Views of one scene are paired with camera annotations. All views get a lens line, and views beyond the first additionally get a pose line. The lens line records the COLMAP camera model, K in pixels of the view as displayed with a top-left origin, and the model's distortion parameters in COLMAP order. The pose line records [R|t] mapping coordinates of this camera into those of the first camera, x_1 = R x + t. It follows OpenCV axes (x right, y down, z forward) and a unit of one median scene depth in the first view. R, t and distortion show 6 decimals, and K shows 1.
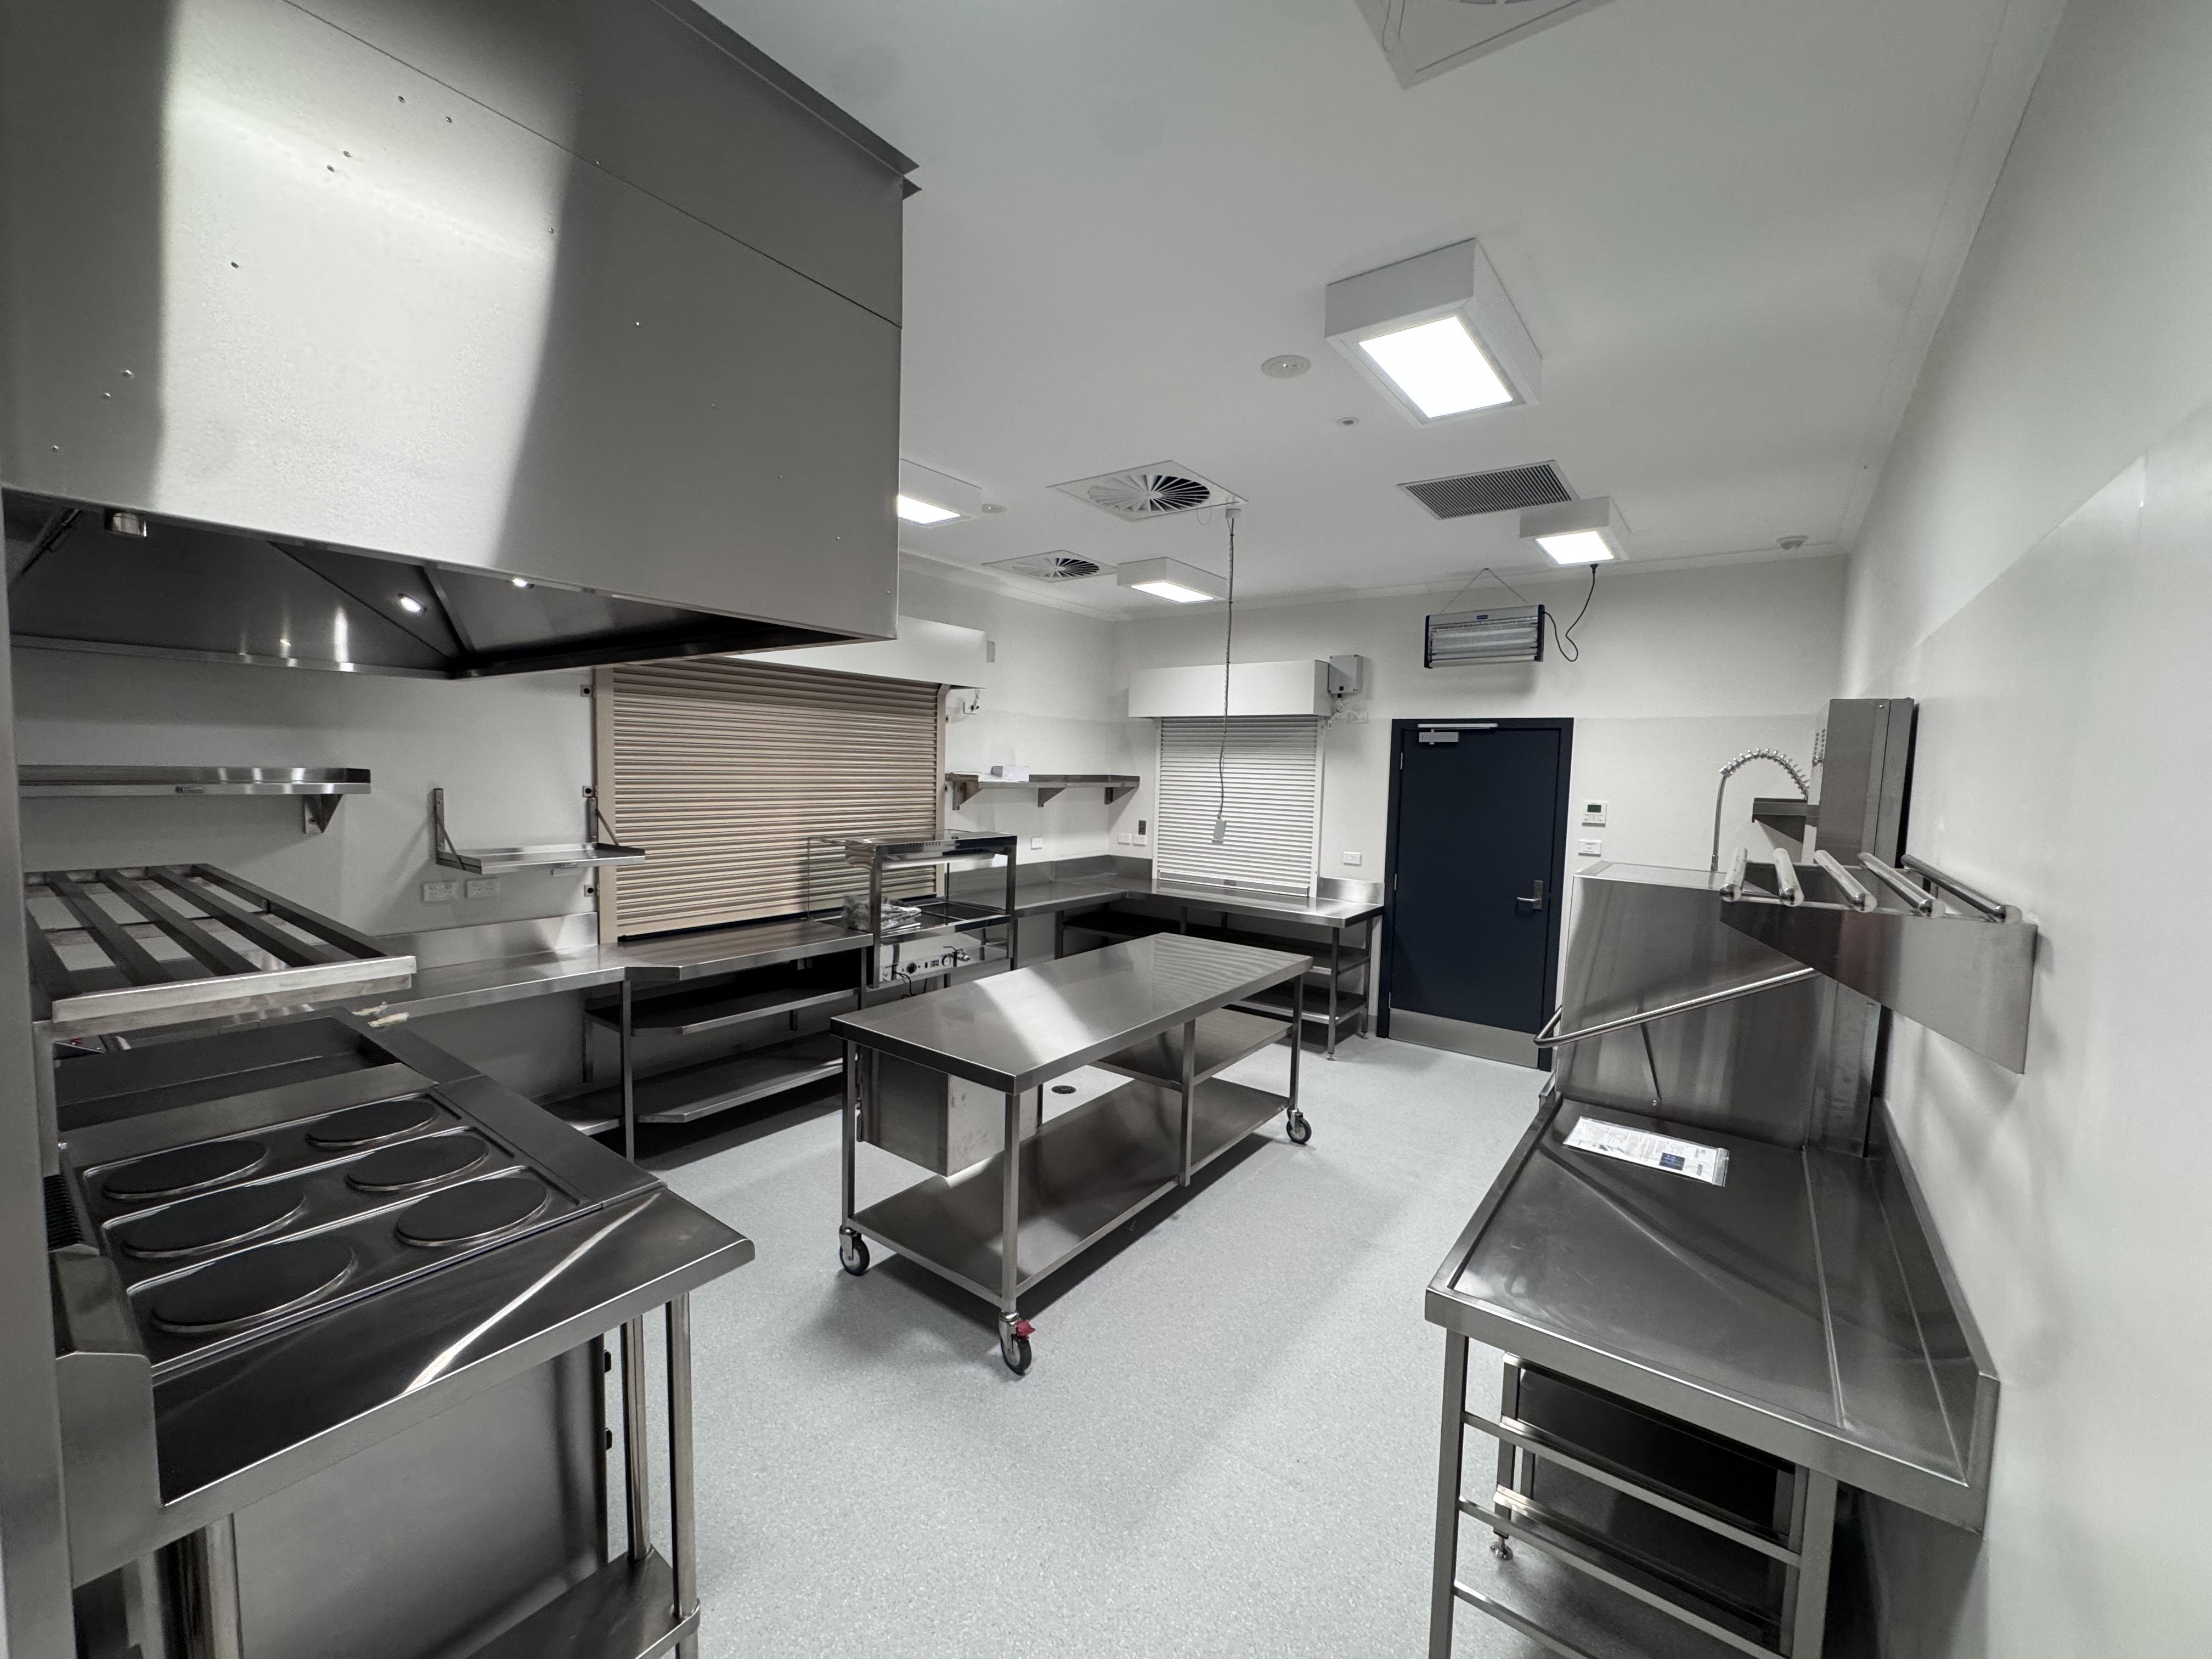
lens RADIAL K [[883.1, 0, 1106.0], [0, 883.1, 829.5], [0, 0, 1]] dist [-0.000401, -0.000120]
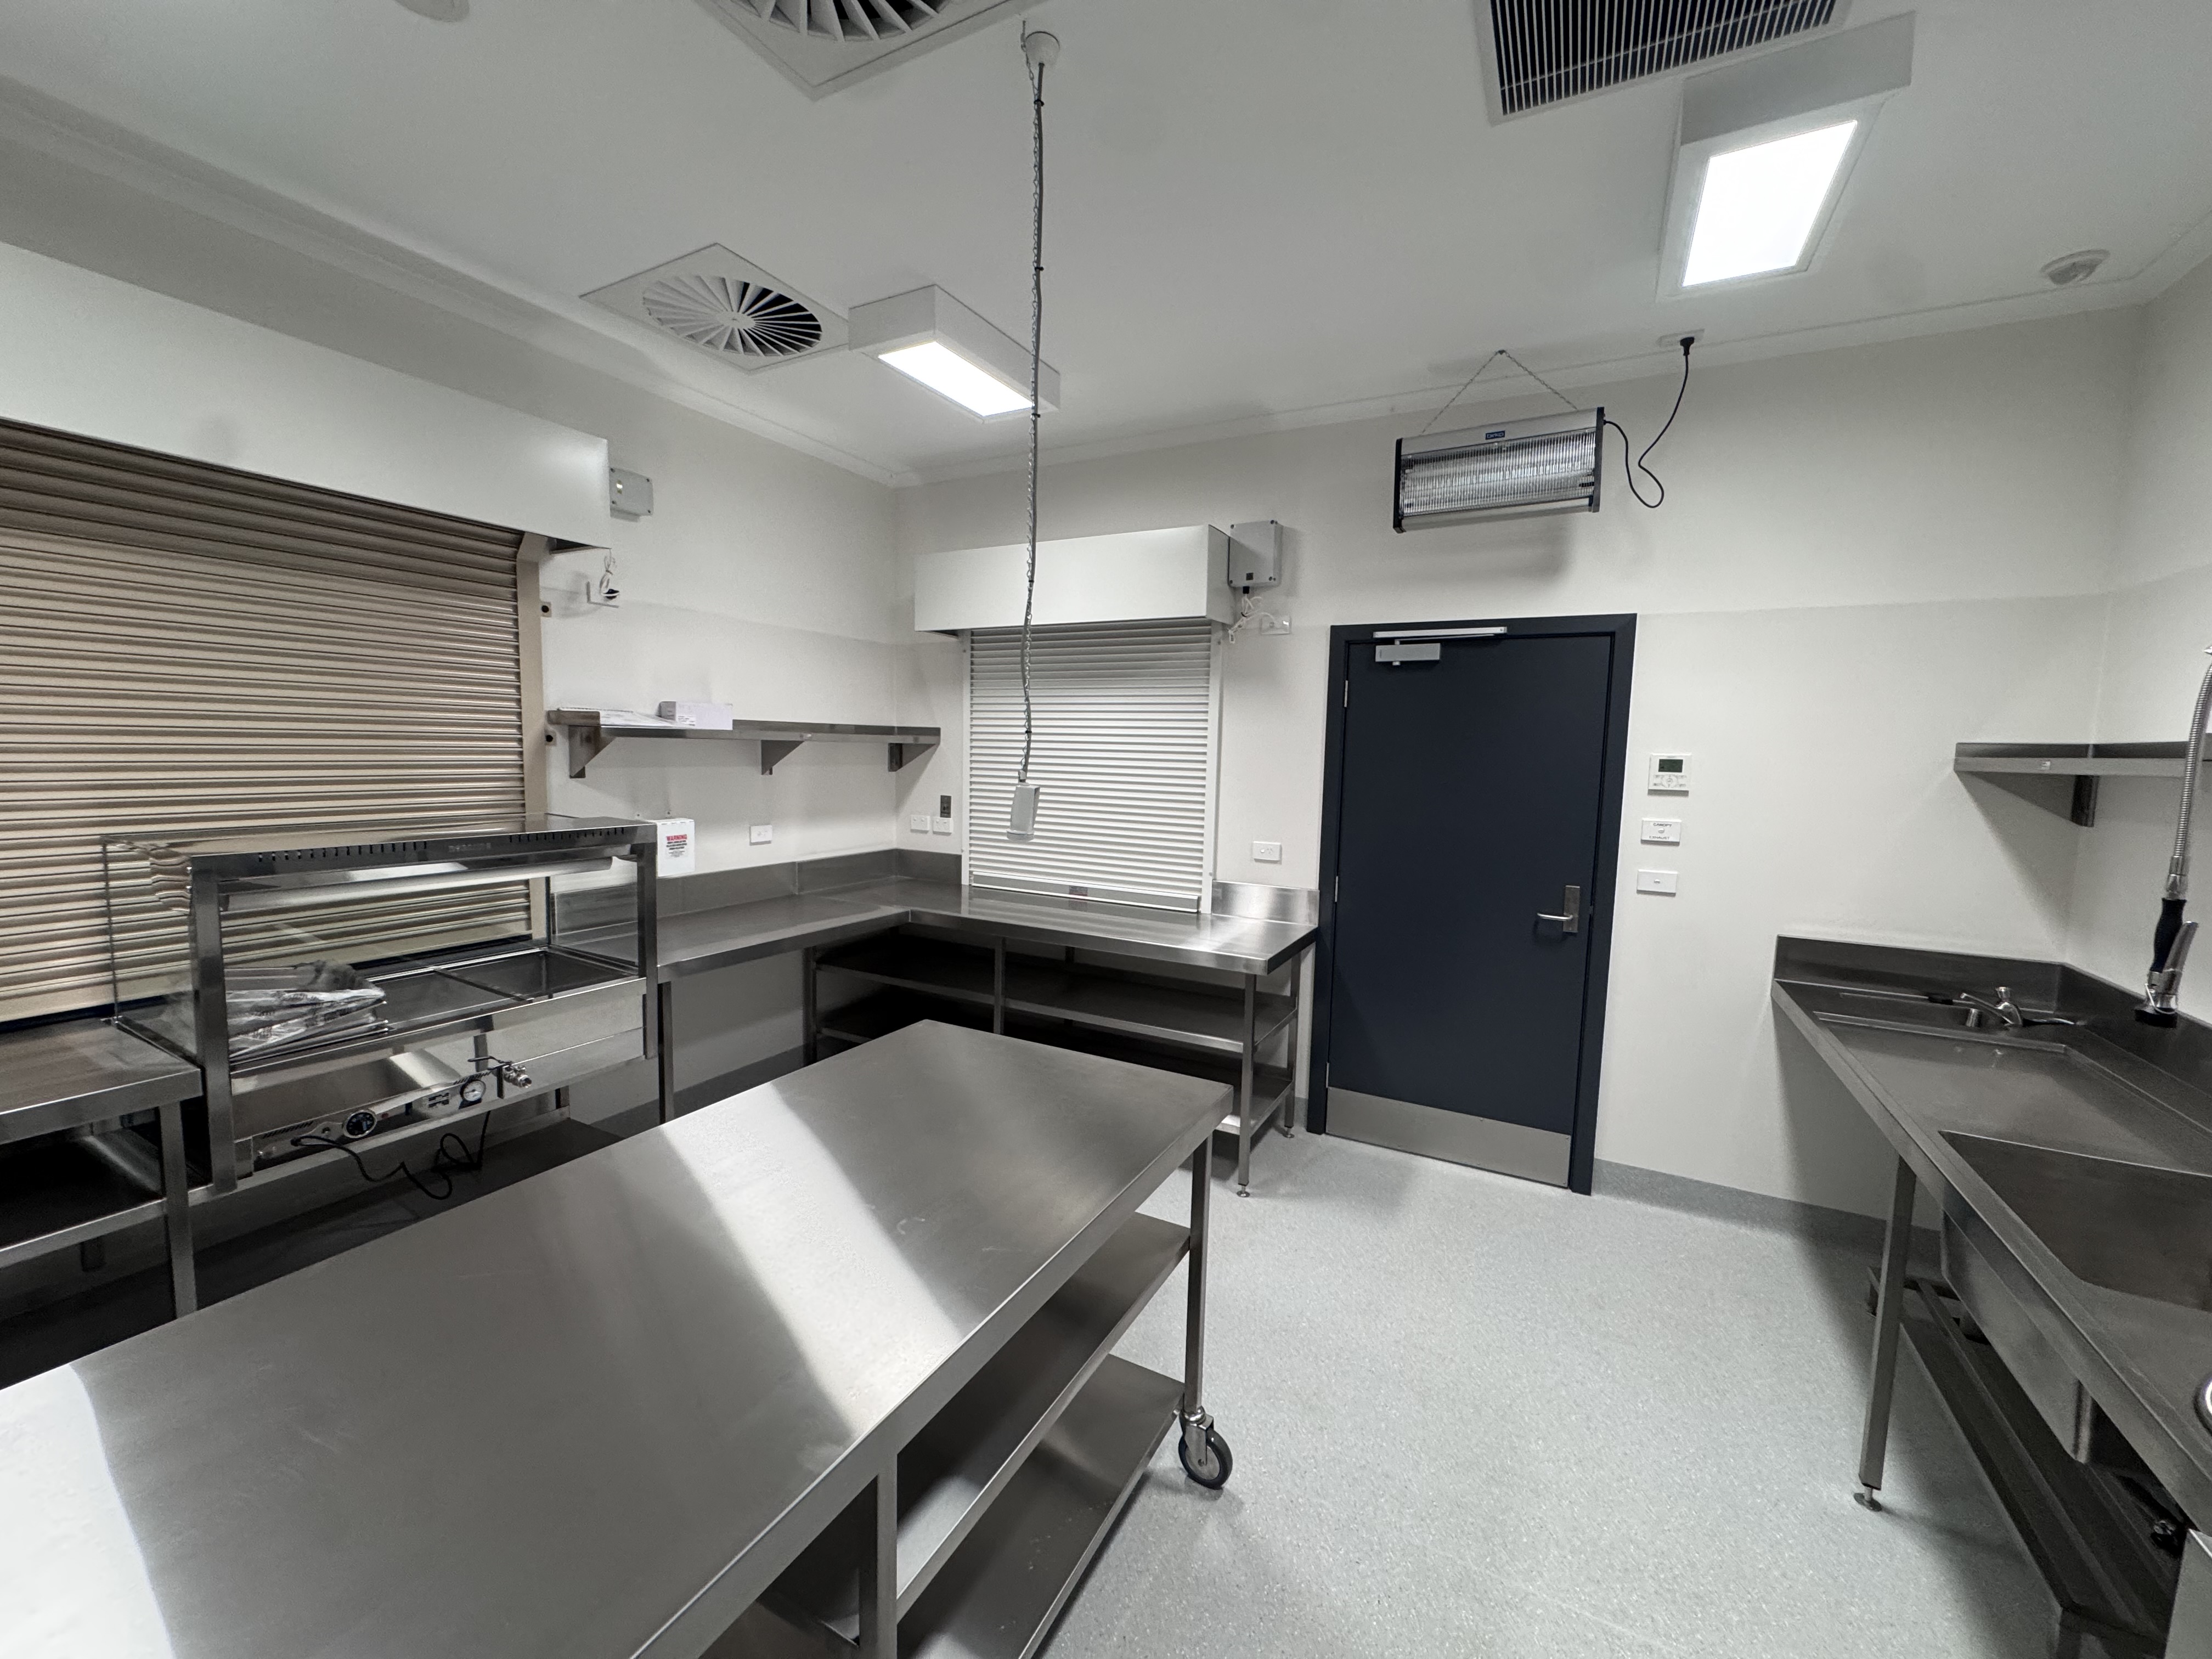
lens RADIAL K [[883.1, 0, 1106.0], [0, 883.1, 829.5], [0, 0, 1]] dist [-0.000401, -0.000120]
pose [[0.989270, -0.015364, 0.145290, 0.076749], [0.011913, 0.999627, 0.024593, 0.000230], [-0.145614, -0.022598, 0.989083, 0.409369]]
